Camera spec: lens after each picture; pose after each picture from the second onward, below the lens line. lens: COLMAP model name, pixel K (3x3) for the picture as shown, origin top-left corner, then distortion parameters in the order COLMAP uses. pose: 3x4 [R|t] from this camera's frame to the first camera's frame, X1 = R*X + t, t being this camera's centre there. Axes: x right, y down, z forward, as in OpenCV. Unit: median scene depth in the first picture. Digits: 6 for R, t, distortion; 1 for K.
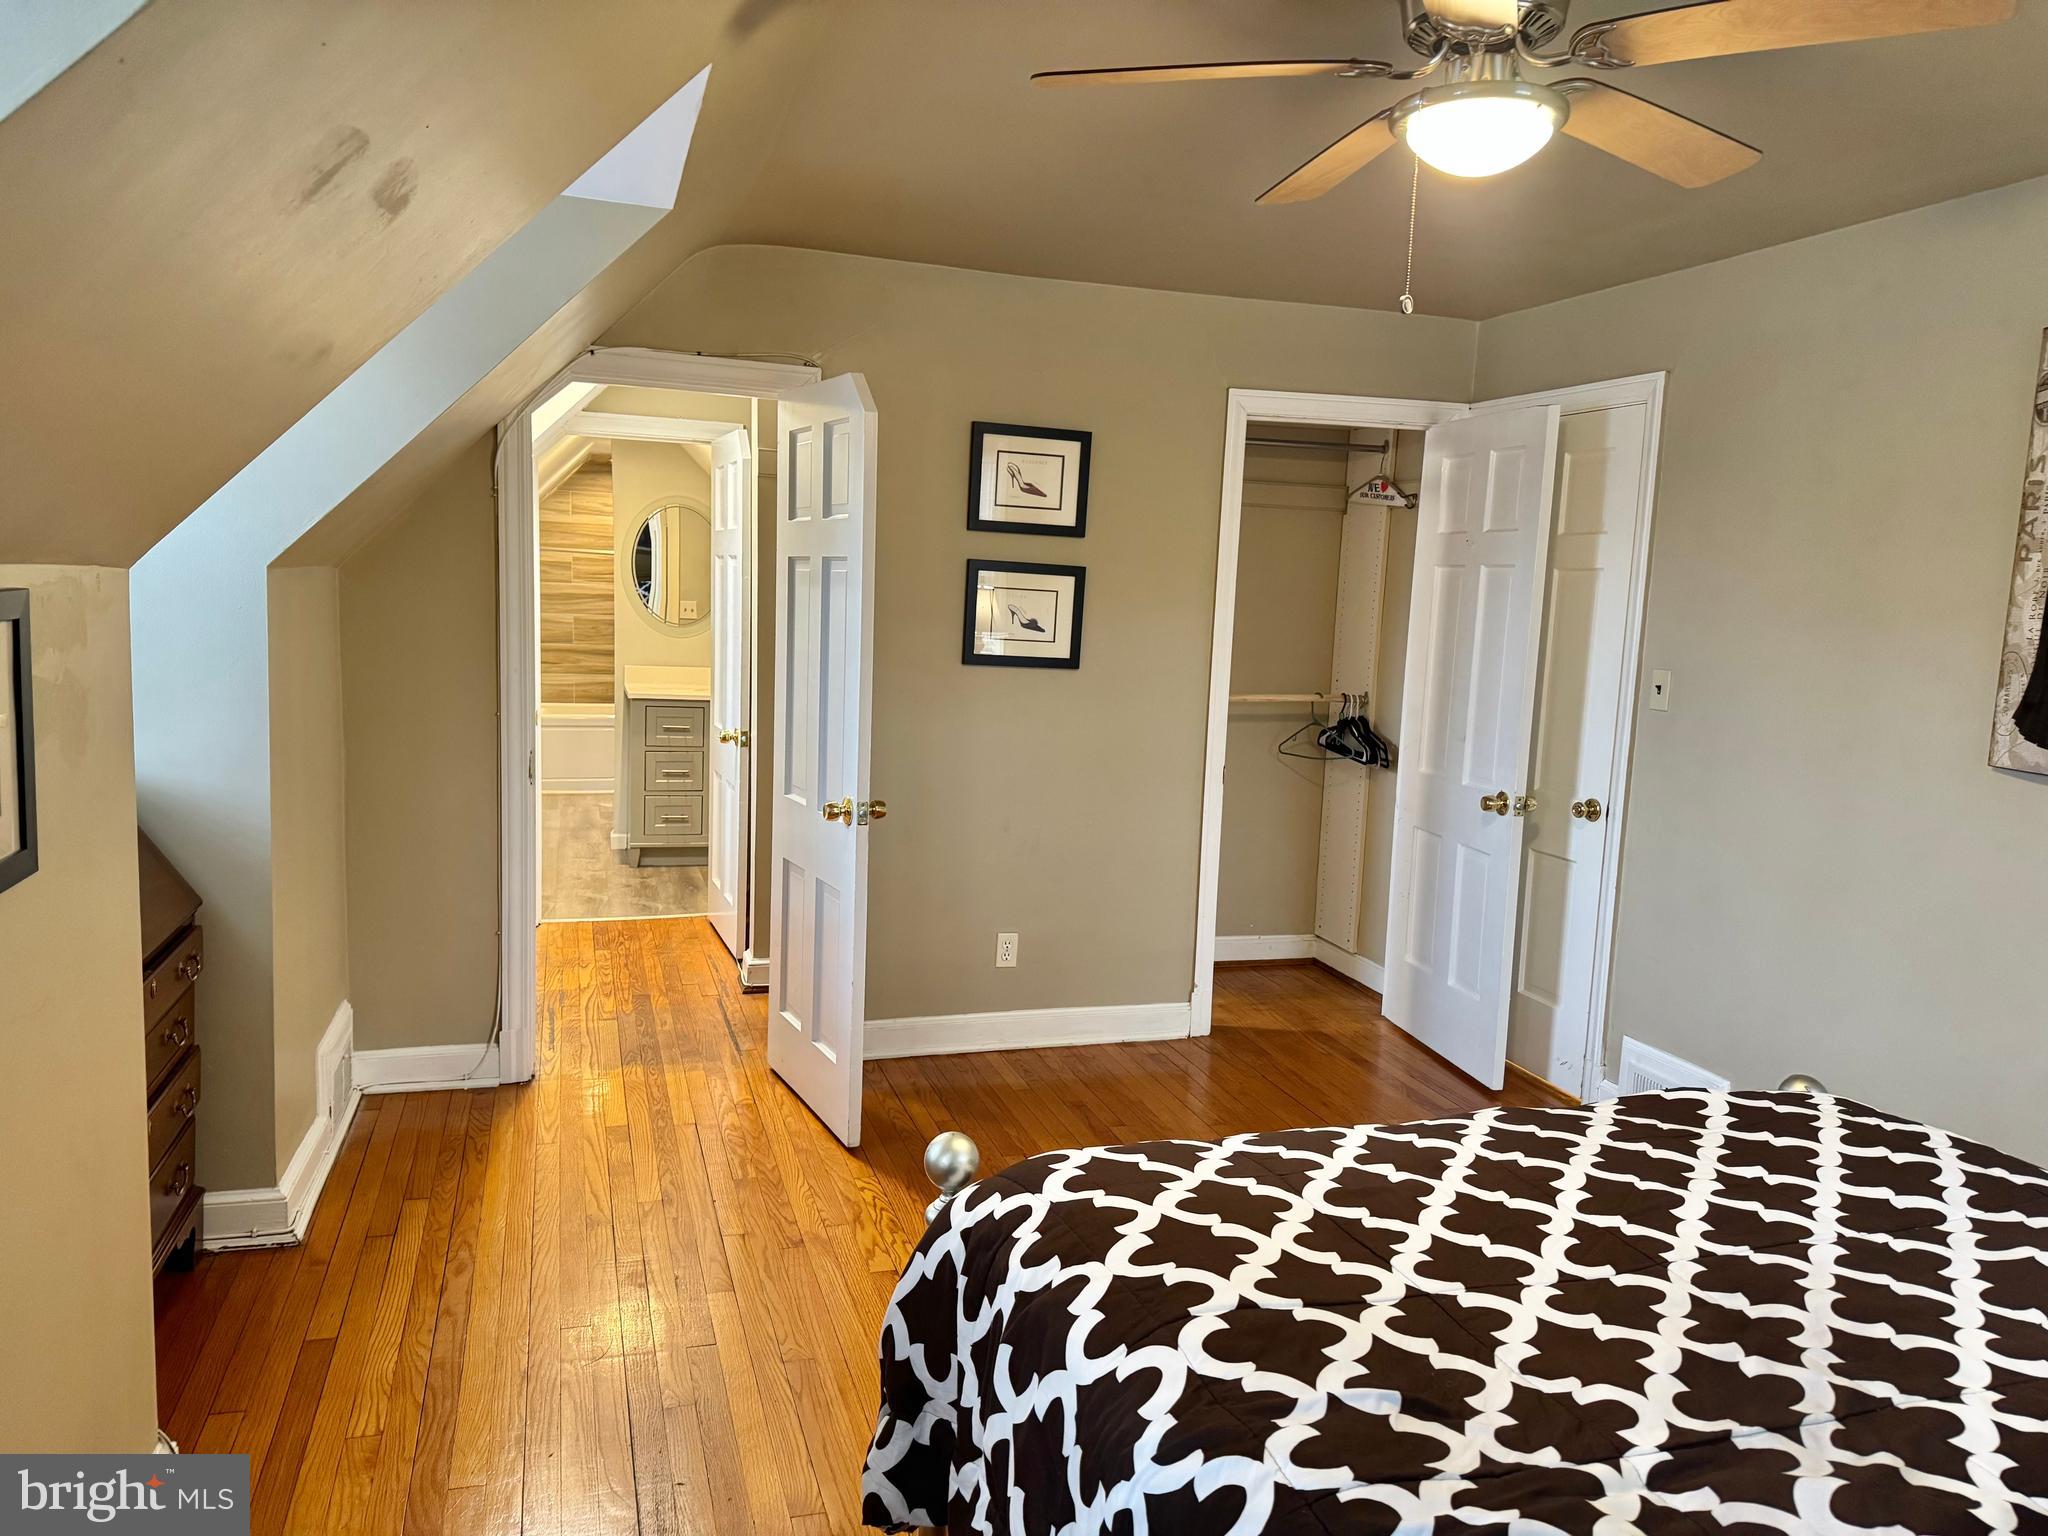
lens RADIAL K [[1429.7, 0, 1084.1], [0, 1429.7, 773.0], [0, 0, 1]] dist [0.002350, -0.000005]
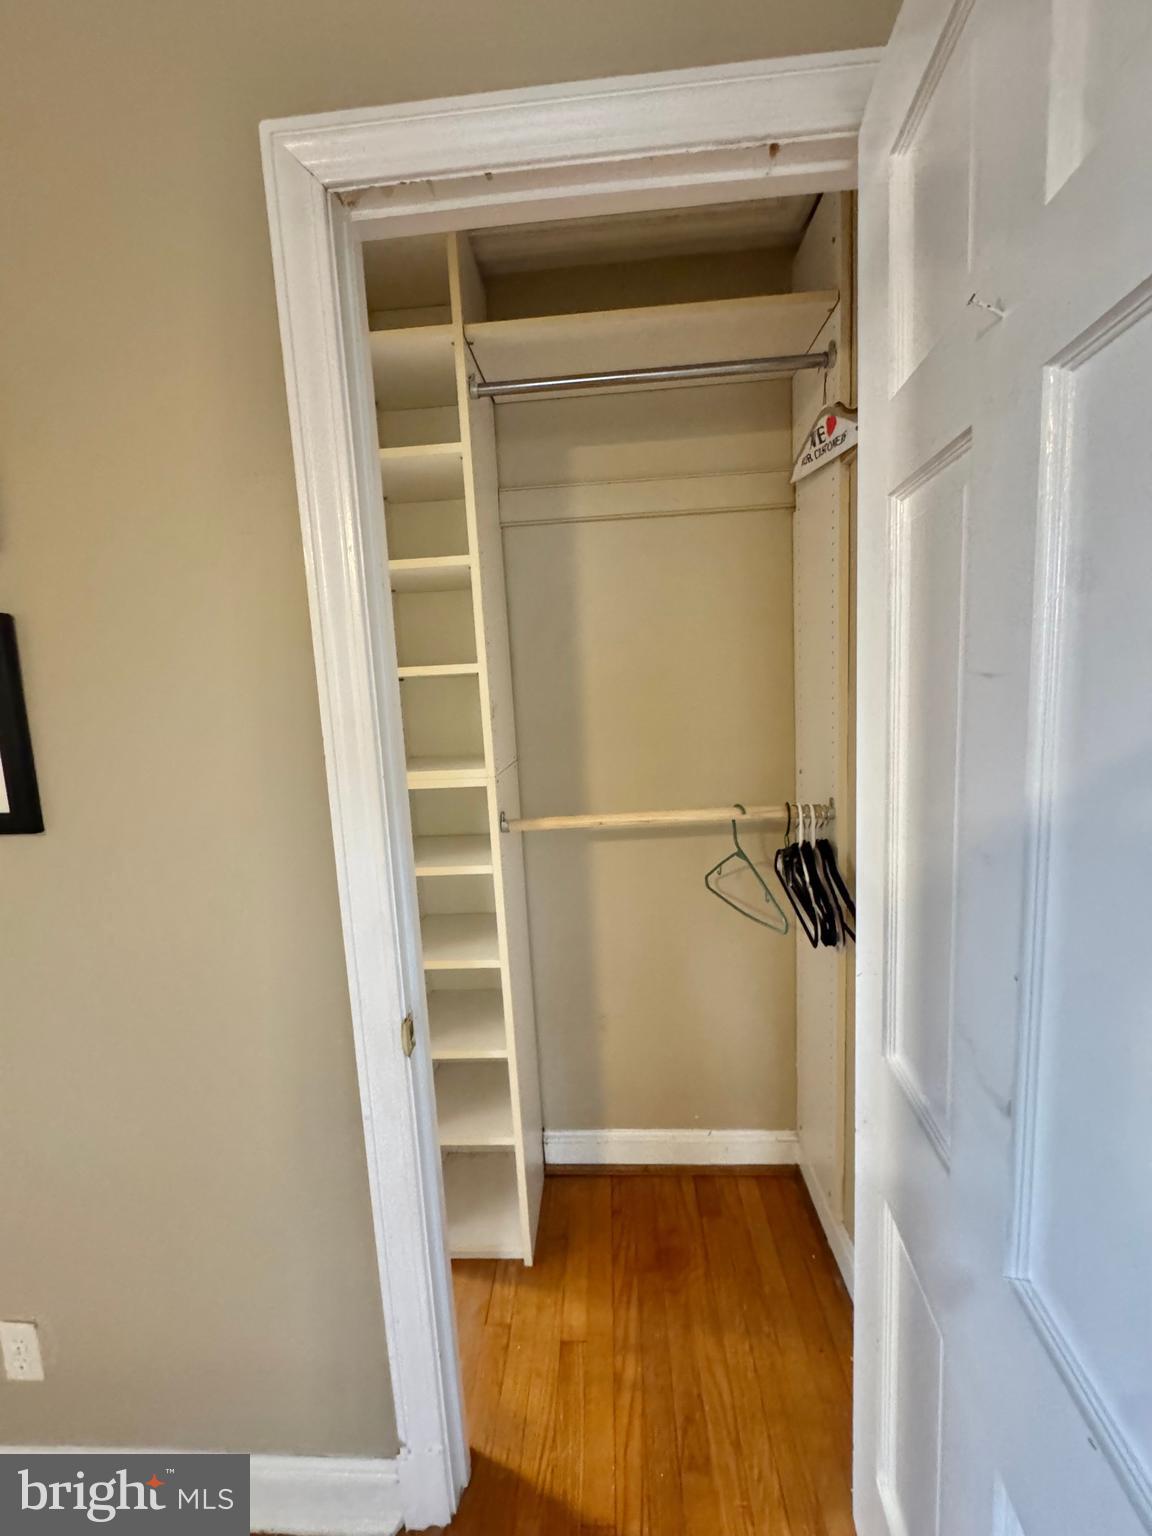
lens RADIAL K [[608.3, 0, 576.1], [0, 608.3, 789.2], [0, 0, 1]] dist [-0.001922, -0.000199]
pose [[0.916931, -0.046519, -0.396325, 0.201972], [0.050072, 0.998745, -0.001384, -0.065658], [0.395892, -0.018575, 0.918109, 0.733228]]
